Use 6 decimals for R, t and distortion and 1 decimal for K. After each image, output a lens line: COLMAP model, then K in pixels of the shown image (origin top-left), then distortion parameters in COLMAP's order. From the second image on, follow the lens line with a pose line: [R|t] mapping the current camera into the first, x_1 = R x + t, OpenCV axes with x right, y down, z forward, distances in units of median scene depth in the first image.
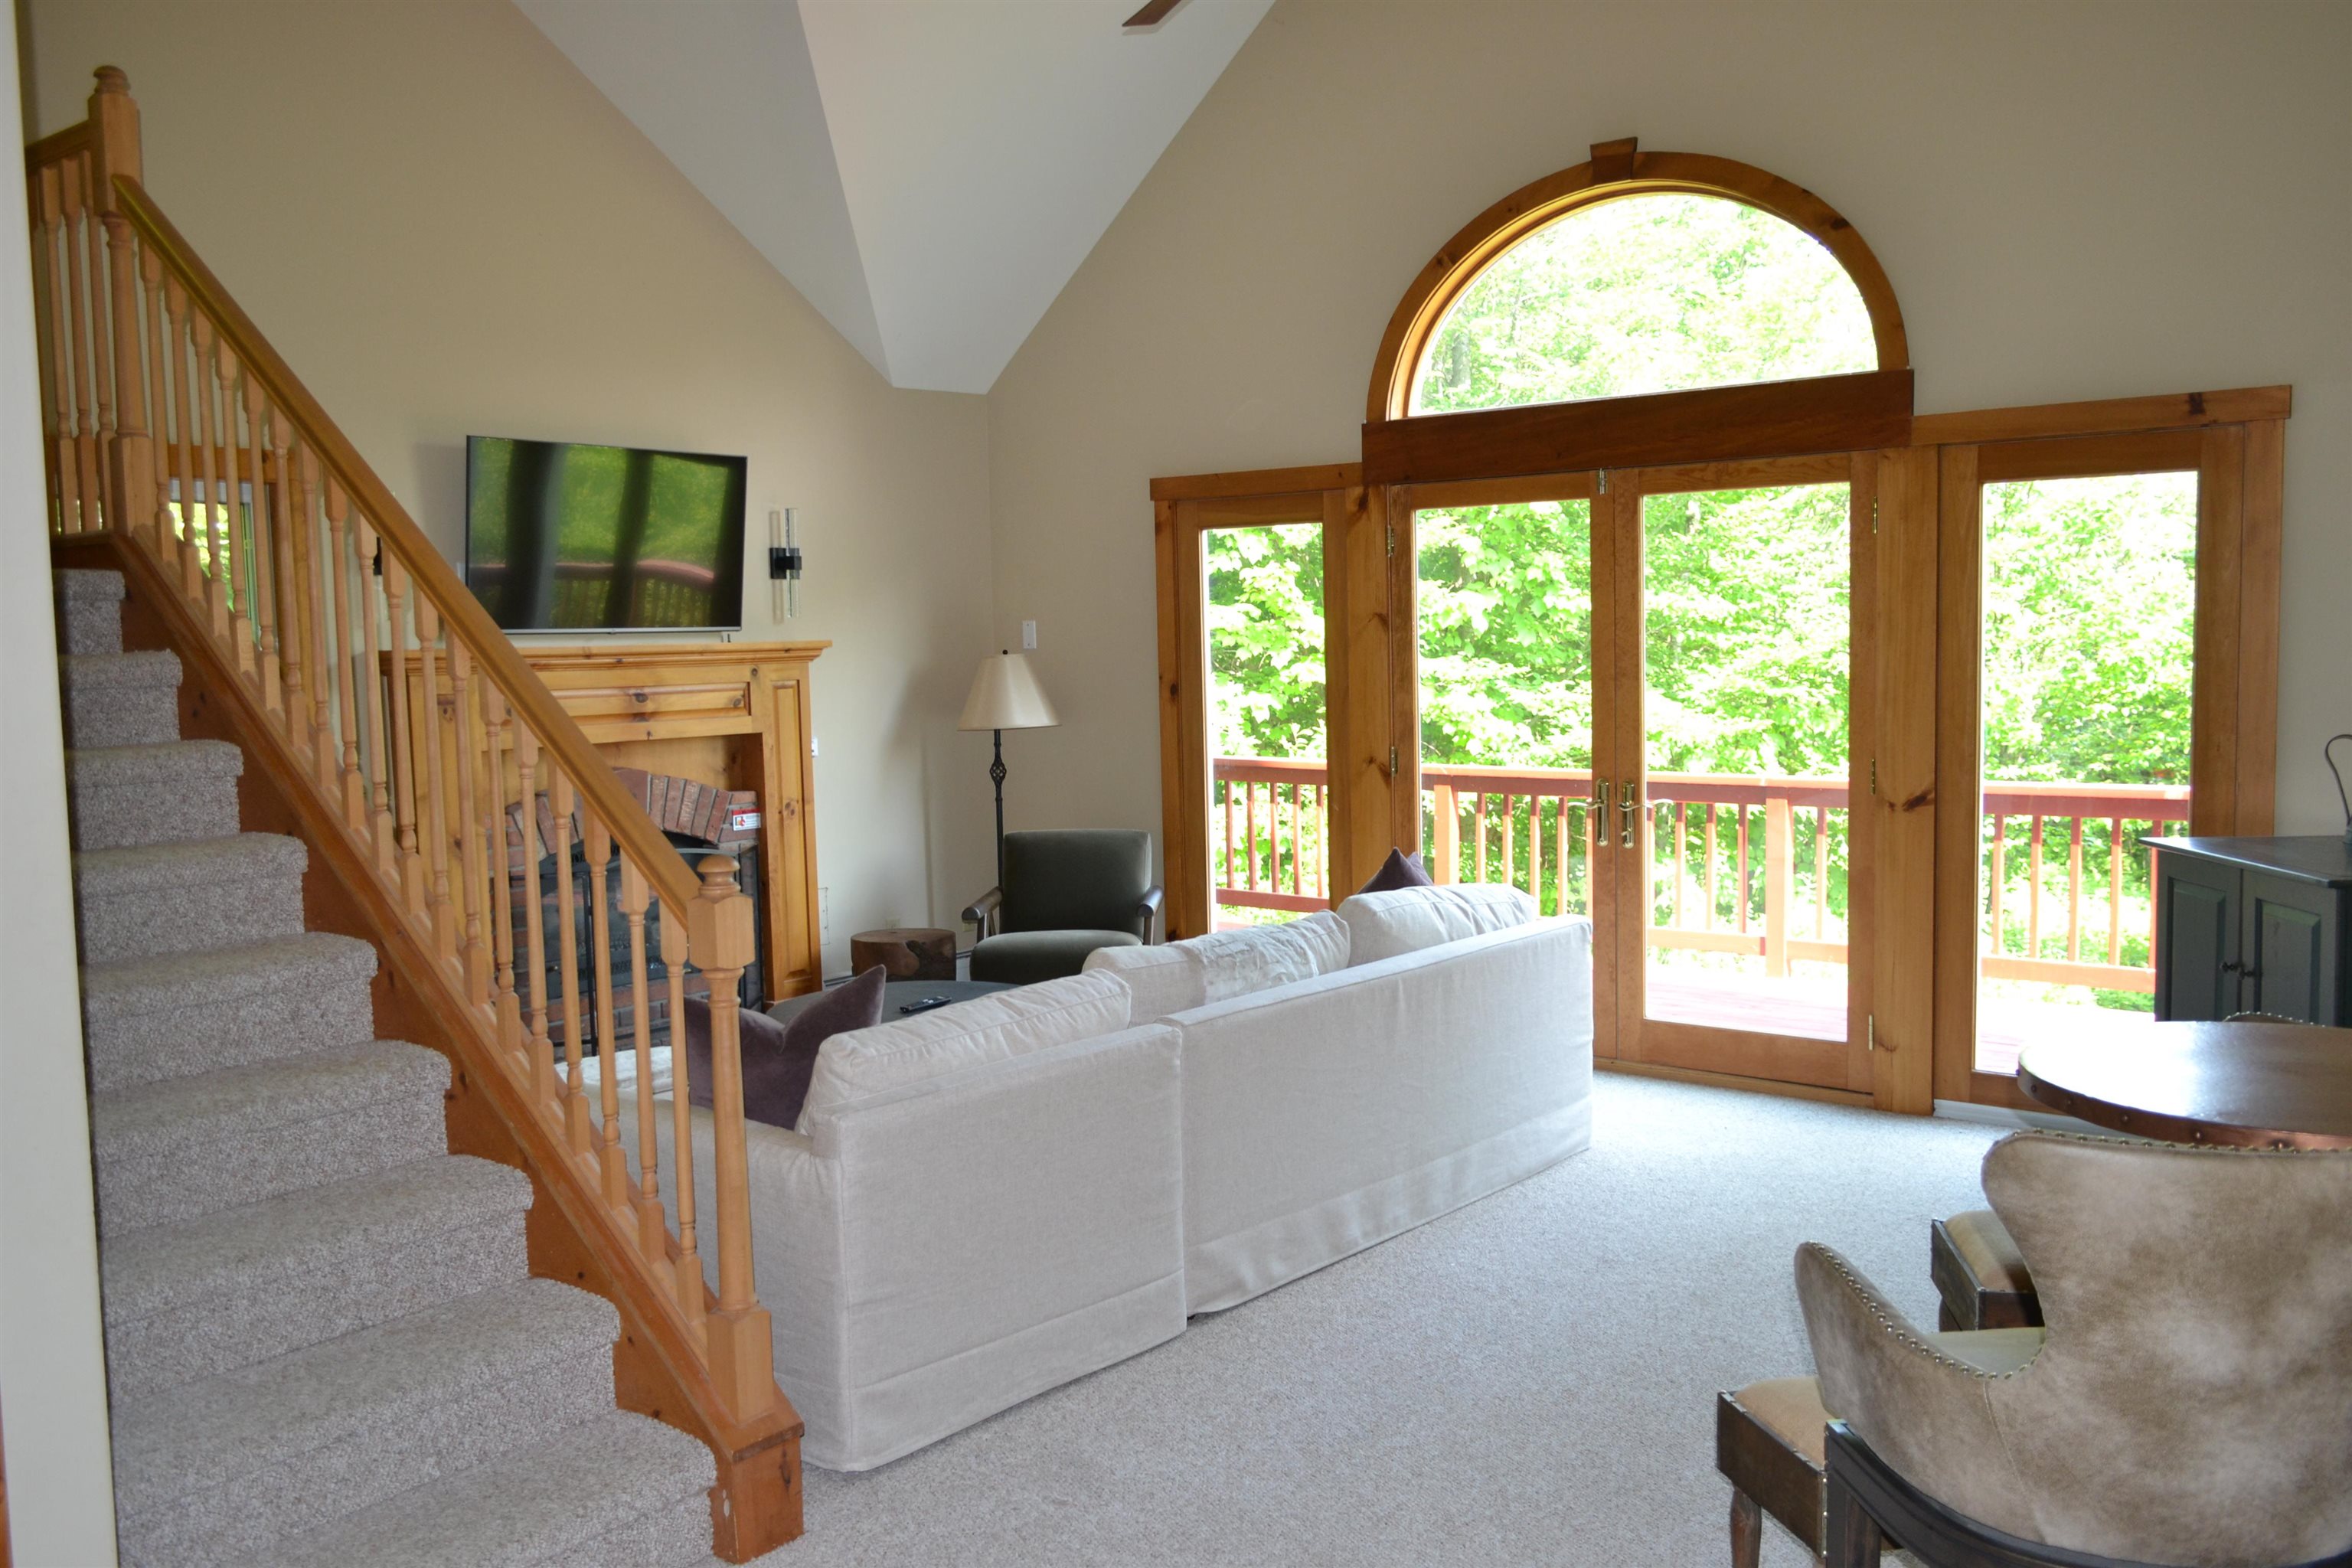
lens RADIAL K [[1874.8, 0, 1176.0], [0, 1874.8, 784.0], [0, 0, 1]] dist [-0.002452, -0.010037]
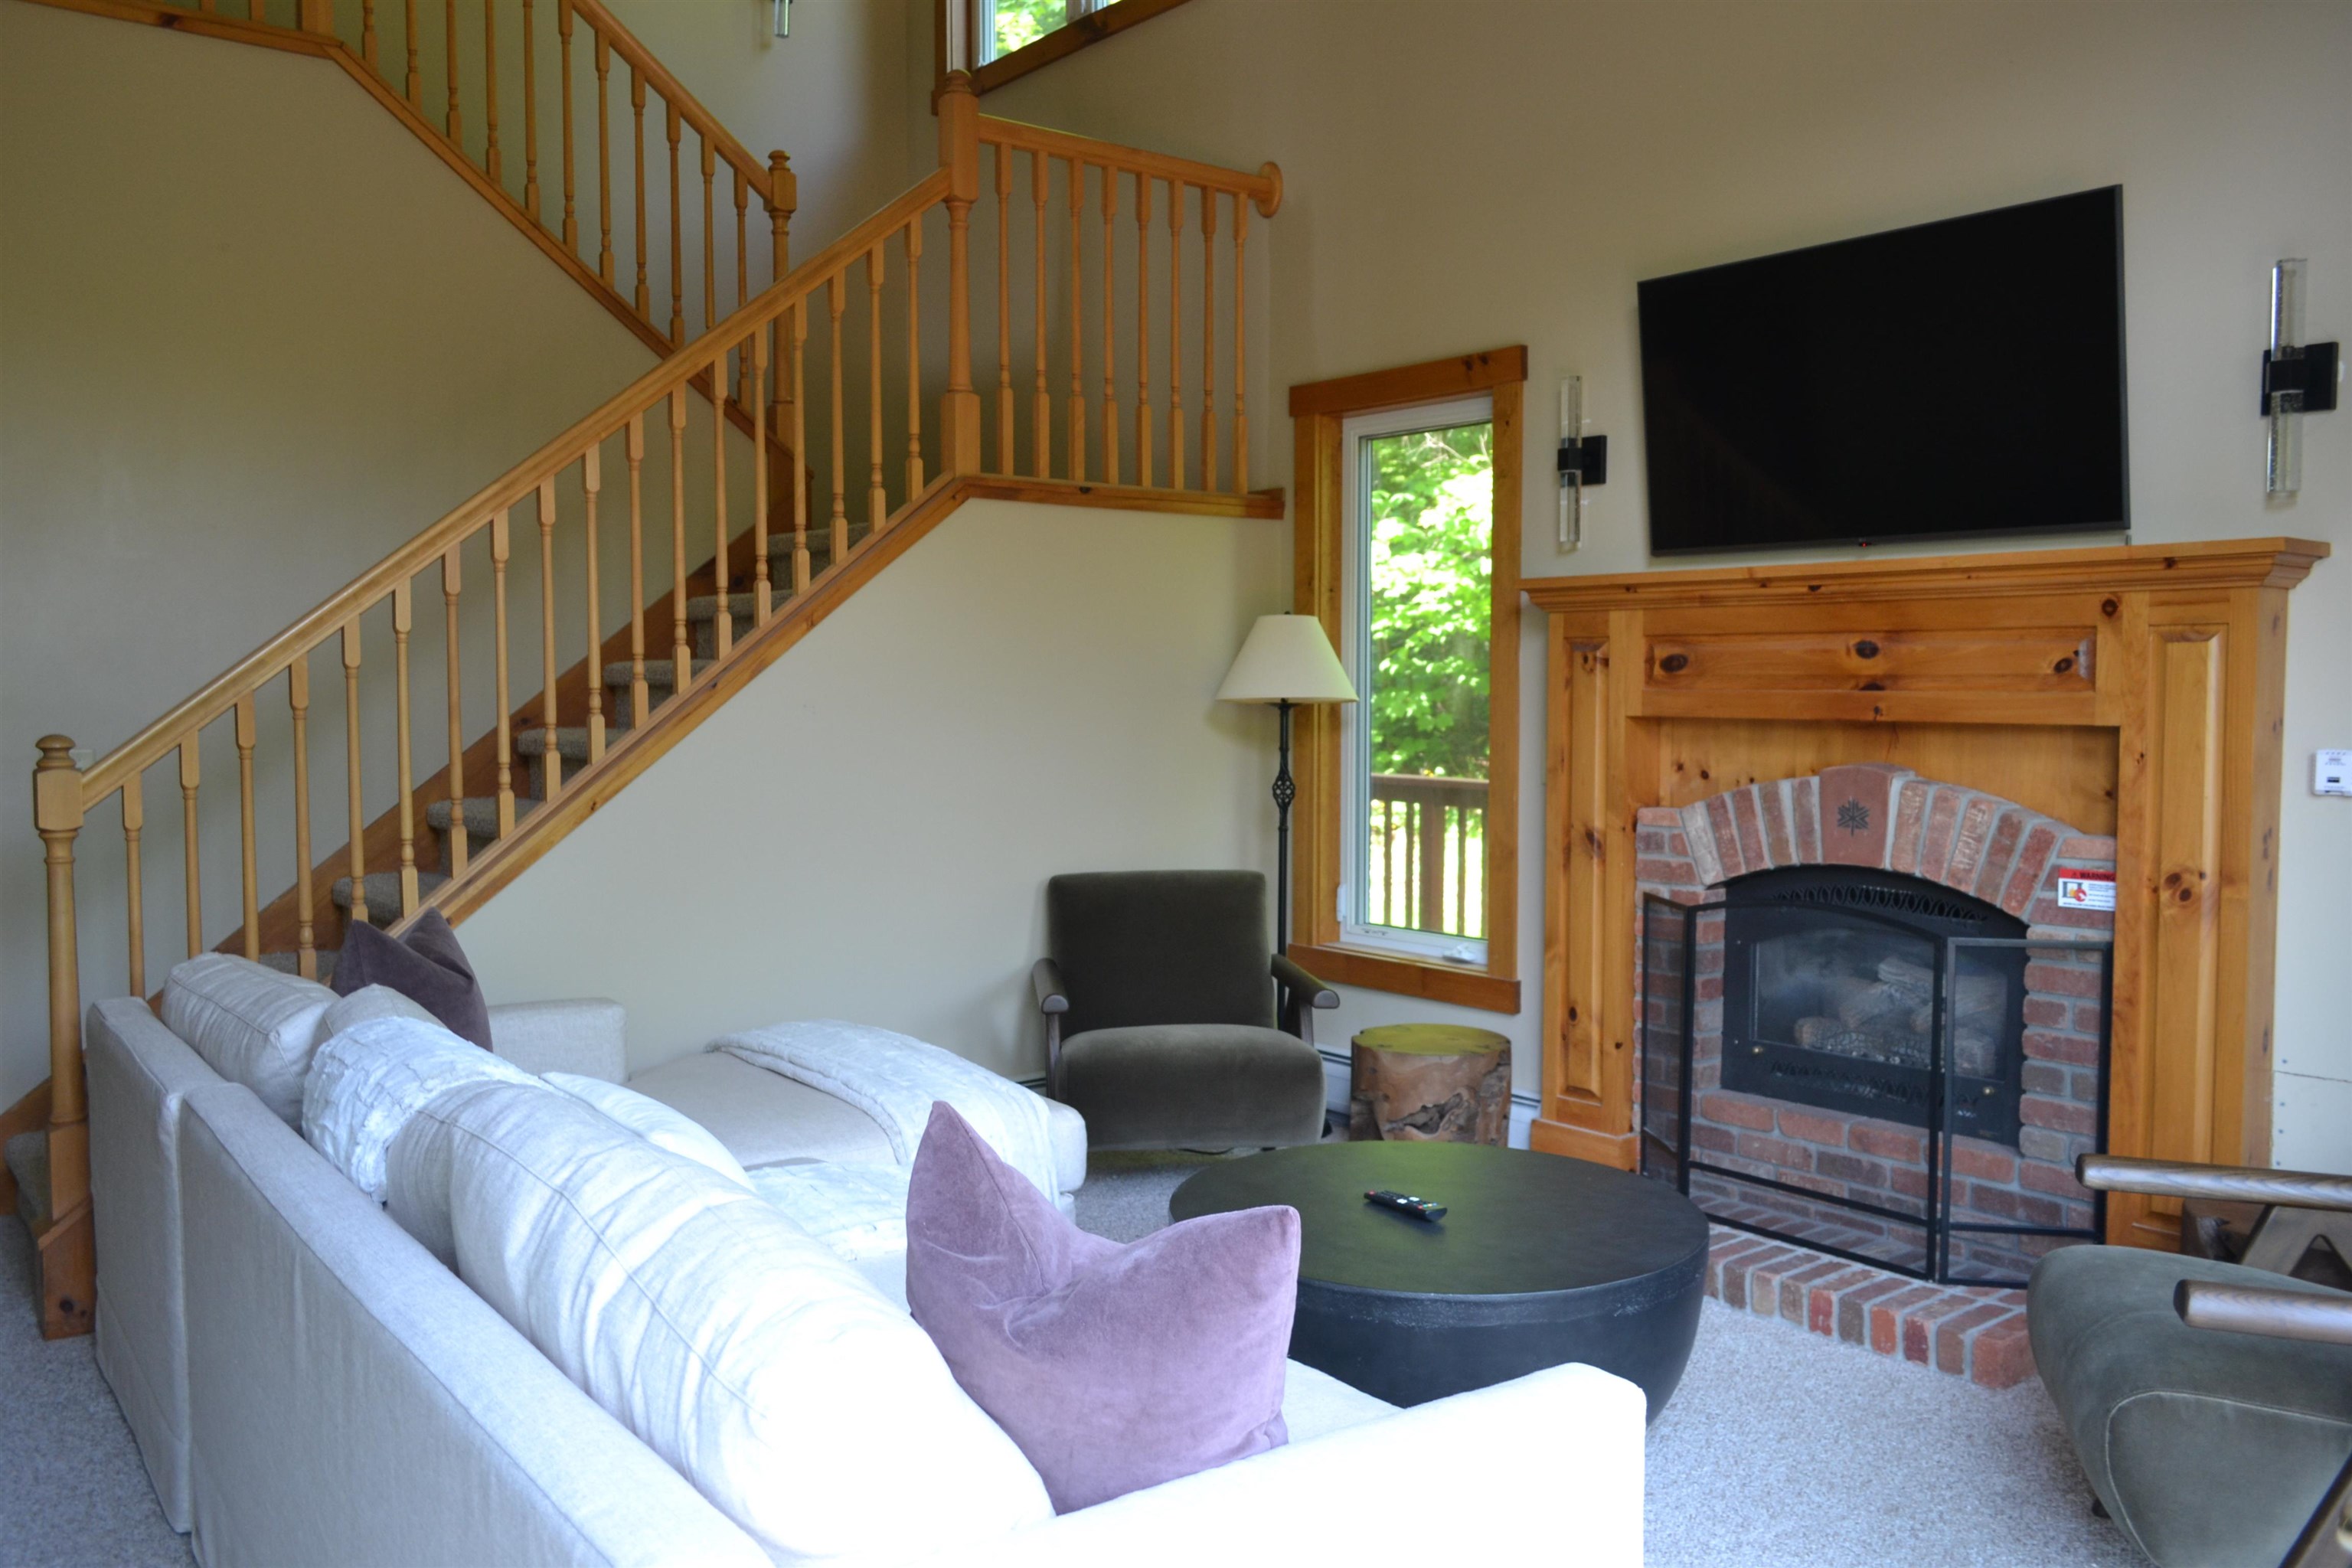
lens RADIAL K [[1874.8, 0, 1176.0], [0, 1874.8, 784.0], [0, 0, 1]] dist [-0.002452, -0.010037]
pose [[-0.226538, 0.079878, -0.970721, 0.332935], [-0.066466, 0.993041, 0.097225, -0.044307], [0.971732, 0.086545, -0.219652, 0.867452]]
